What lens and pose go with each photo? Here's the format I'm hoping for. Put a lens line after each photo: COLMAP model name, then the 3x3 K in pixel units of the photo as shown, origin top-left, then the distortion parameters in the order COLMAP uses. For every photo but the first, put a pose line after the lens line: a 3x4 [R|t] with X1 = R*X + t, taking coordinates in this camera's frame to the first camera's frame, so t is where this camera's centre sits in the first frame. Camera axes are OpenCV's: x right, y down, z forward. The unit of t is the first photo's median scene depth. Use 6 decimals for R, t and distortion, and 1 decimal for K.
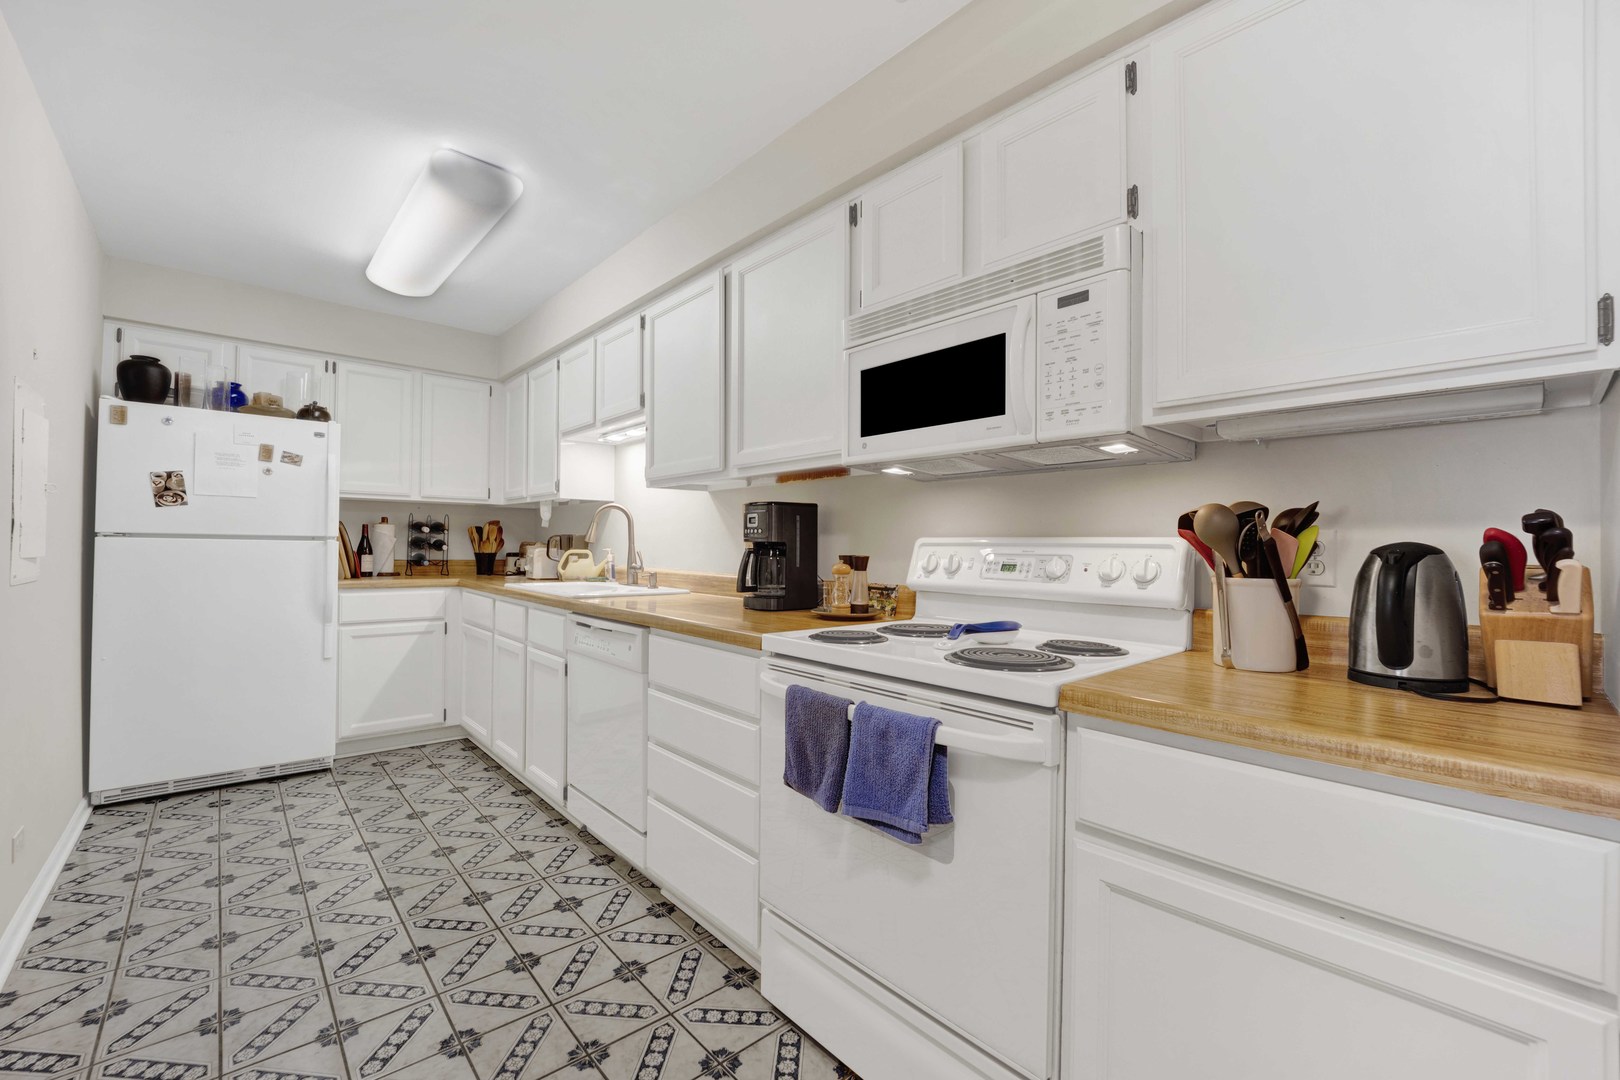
lens RADIAL K [[665.5, 0, 789.6], [0, 665.5, 551.2], [0, 0, 1]] dist [-0.021512, -0.001126]
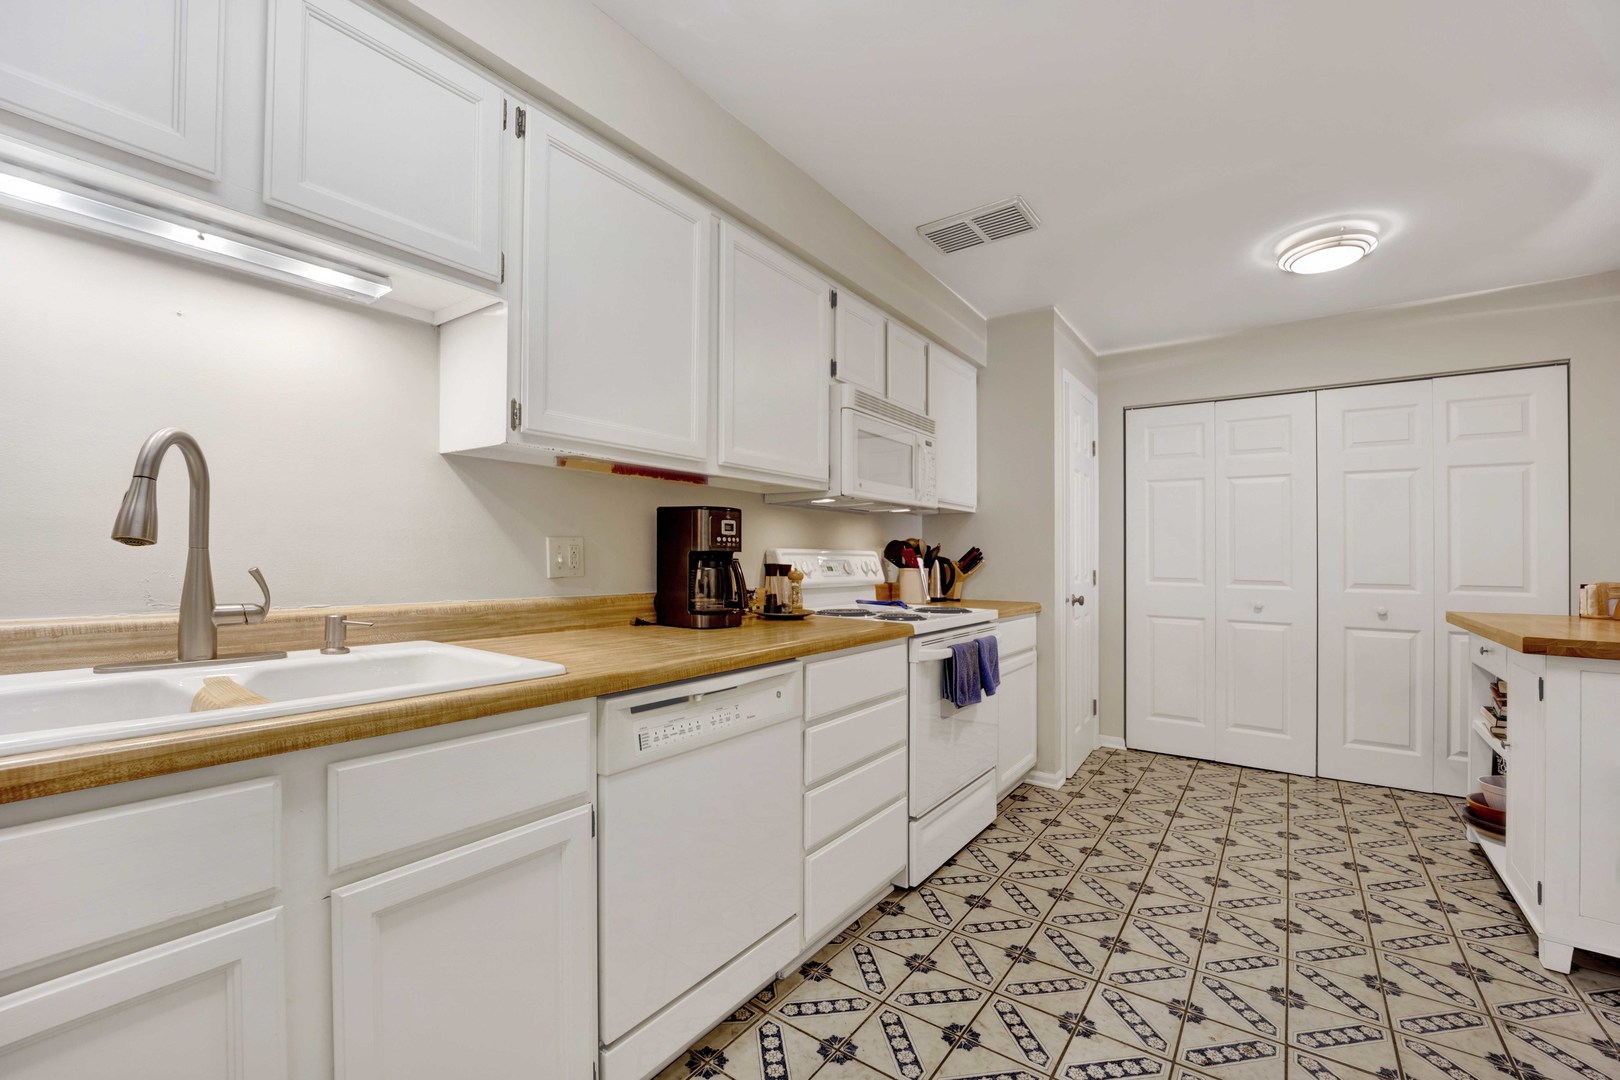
lens RADIAL K [[665.5, 0, 808.0], [0, 665.5, 553.8], [0, 0, 1]] dist [-0.021512, -0.001126]
pose [[-0.226893, -0.008912, 0.973879, -1.052233], [-0.004811, 0.999956, 0.008030, -0.020848], [-0.973908, -0.002863, -0.226926, 1.221089]]
